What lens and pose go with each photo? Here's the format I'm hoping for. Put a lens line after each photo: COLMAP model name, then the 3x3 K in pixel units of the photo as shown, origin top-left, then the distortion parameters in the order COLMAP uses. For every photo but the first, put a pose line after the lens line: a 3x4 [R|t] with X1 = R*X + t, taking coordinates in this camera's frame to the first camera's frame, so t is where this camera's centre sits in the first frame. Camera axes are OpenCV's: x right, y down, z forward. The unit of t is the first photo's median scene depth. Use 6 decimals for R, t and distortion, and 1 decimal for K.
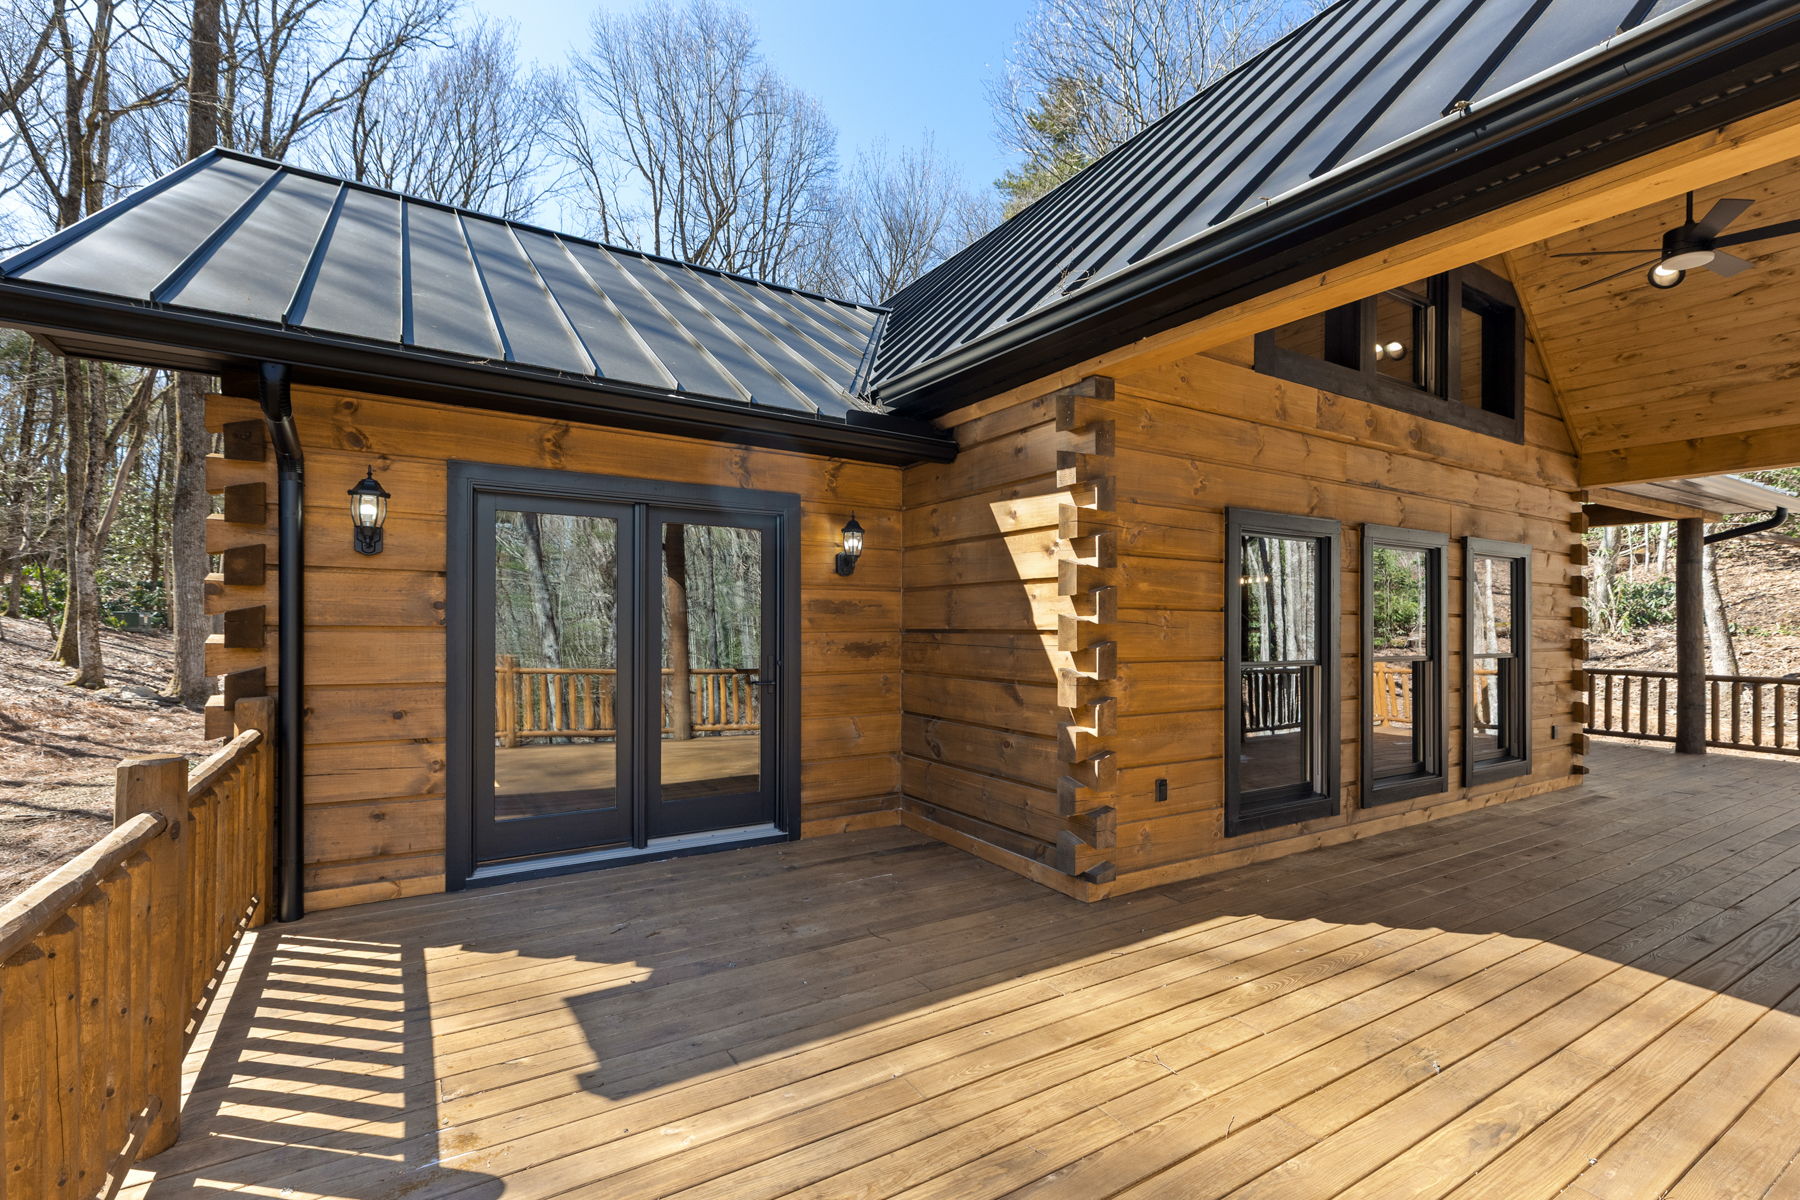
lens RADIAL K [[810.3, 0, 901.2], [0, 810.3, 626.7], [0, 0, 1]] dist [0.000585, -0.000051]
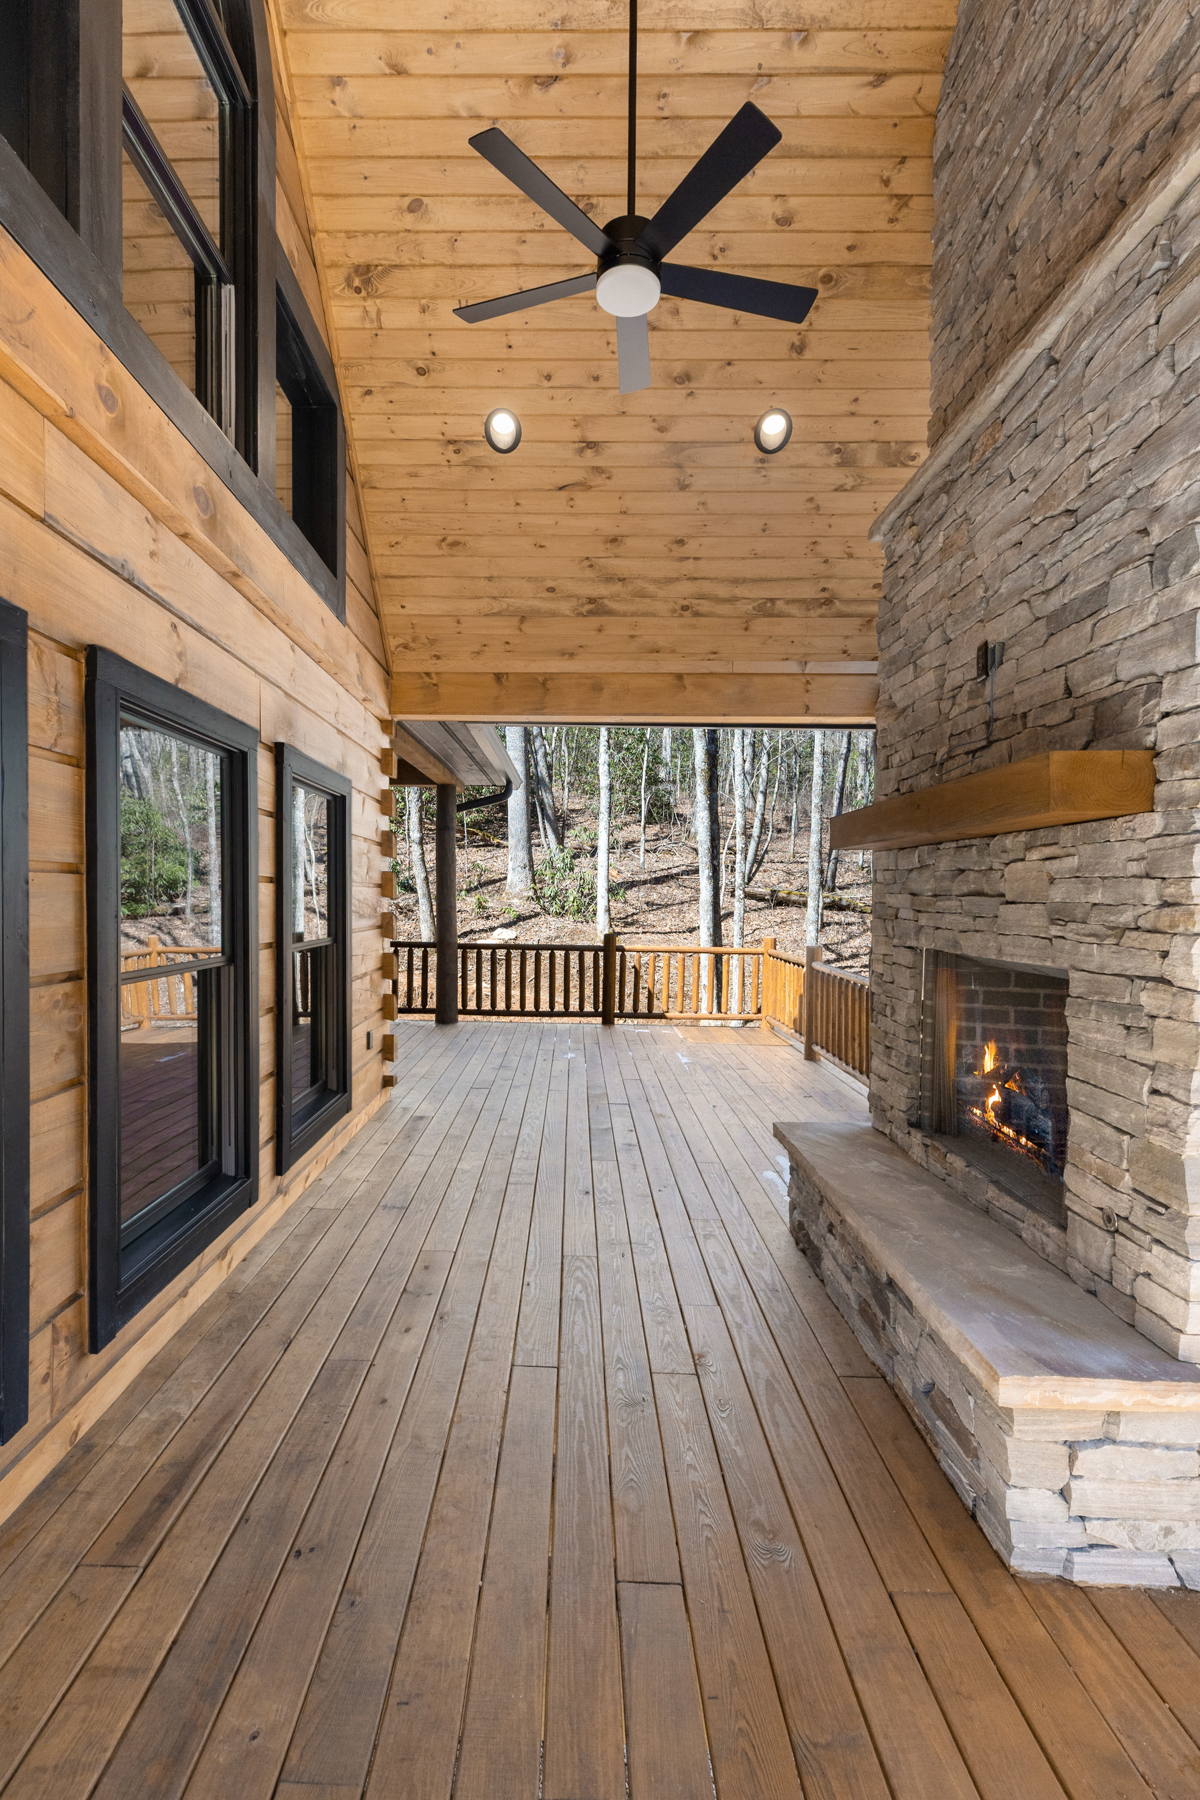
lens RADIAL K [[834.8, 0, 566.0], [0, 834.8, 903.3], [0, 0, 1]] dist [0.006545, 0.001041]
pose [[0.539148, -0.010340, 0.842148, 0.289314], [-0.001238, 0.999914, 0.013069, -0.004669], [-0.842210, -0.008089, 0.539088, 0.484180]]
